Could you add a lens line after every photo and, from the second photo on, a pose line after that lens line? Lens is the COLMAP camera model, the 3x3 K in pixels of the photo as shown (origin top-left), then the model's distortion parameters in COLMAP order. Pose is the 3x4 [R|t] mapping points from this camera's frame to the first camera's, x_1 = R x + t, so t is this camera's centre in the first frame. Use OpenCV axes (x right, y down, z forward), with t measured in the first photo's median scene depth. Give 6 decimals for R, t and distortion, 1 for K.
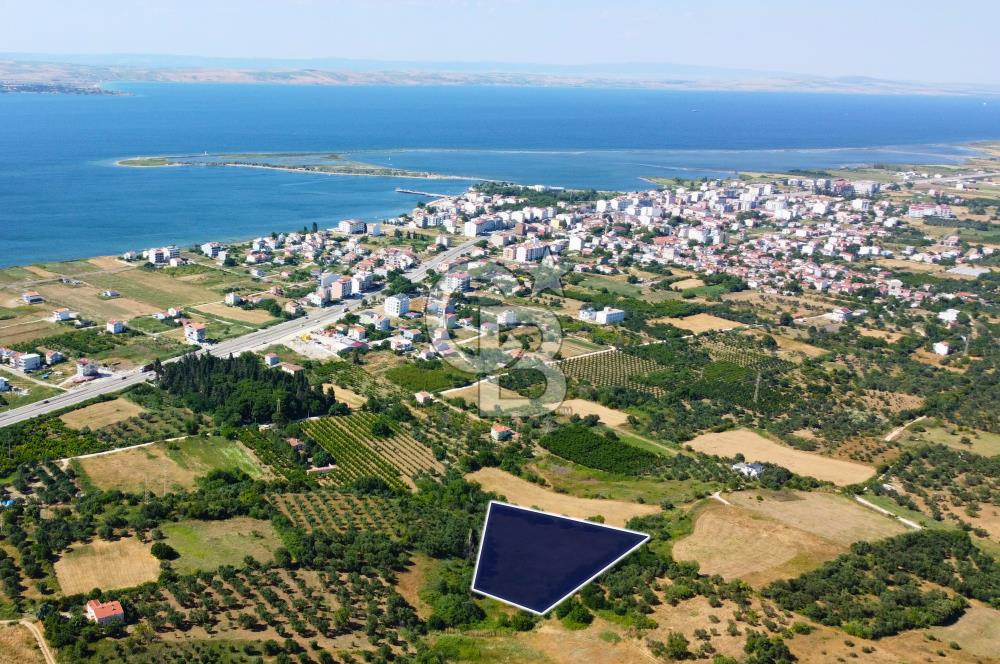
lens RADIAL K [[1012.5, 0, 335.1], [0, 1012.5, 340.7], [0, 0, 1]] dist [-0.000039, 0.000000]
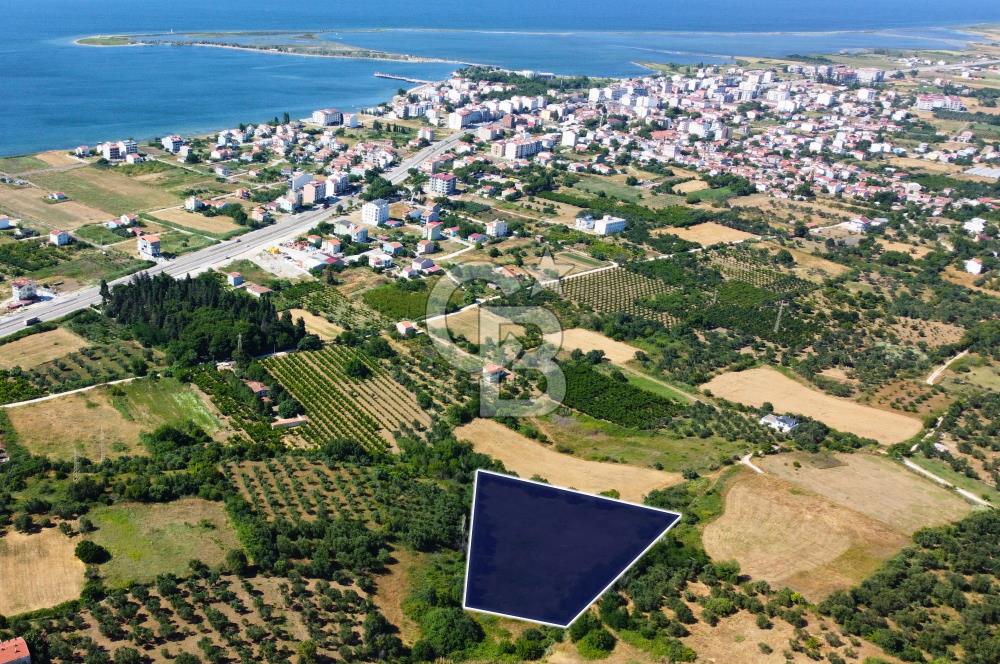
lens RADIAL K [[1006.6, 0, 334.1], [0, 1006.6, 349.9], [0, 0, 1]] dist [-0.002799, 0.000000]
pose [[0.999740, 0.001206, 0.022777, 0.003897], [-0.004046, 0.992144, 0.125035, -0.026753], [-0.022447, -0.125095, 0.991891, 0.100706]]
